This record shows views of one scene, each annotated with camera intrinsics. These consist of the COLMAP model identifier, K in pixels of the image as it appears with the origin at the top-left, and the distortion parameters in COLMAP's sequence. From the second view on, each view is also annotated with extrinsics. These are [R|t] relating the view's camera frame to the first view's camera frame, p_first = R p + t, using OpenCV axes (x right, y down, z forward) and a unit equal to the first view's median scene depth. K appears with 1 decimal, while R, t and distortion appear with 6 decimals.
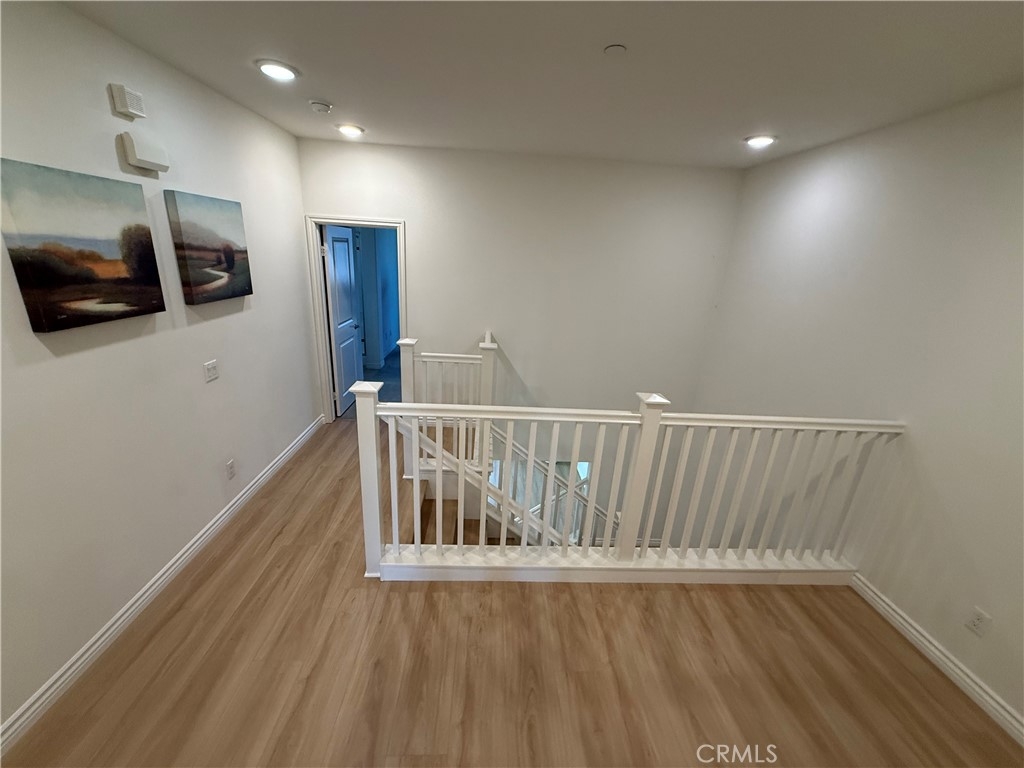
lens RADIAL K [[406.7, 0, 512.0], [0, 406.7, 384.0], [0, 0, 1]] dist [-0.001170, -0.000019]
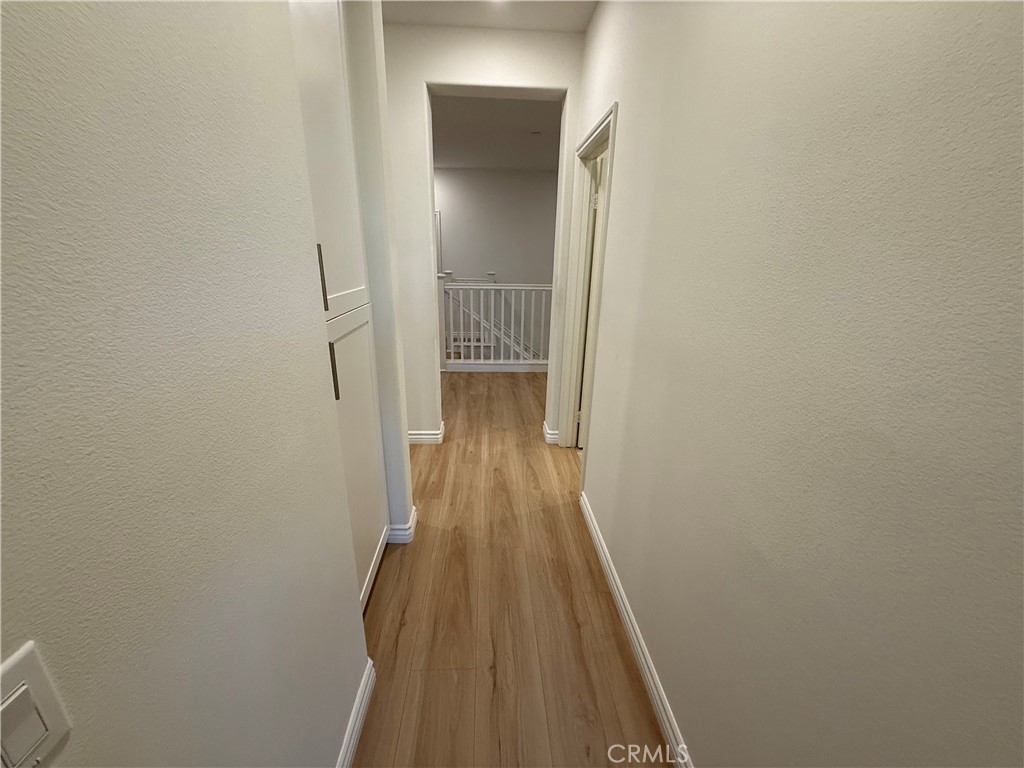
lens RADIAL K [[406.7, 0, 512.0], [0, 406.7, 384.0], [0, 0, 1]] dist [-0.001170, -0.000019]
pose [[0.999260, -0.038467, -0.000806, 0.024720], [0.038462, 0.999245, -0.005572, 0.587783], [0.001020, 0.005537, 0.999984, -1.151468]]
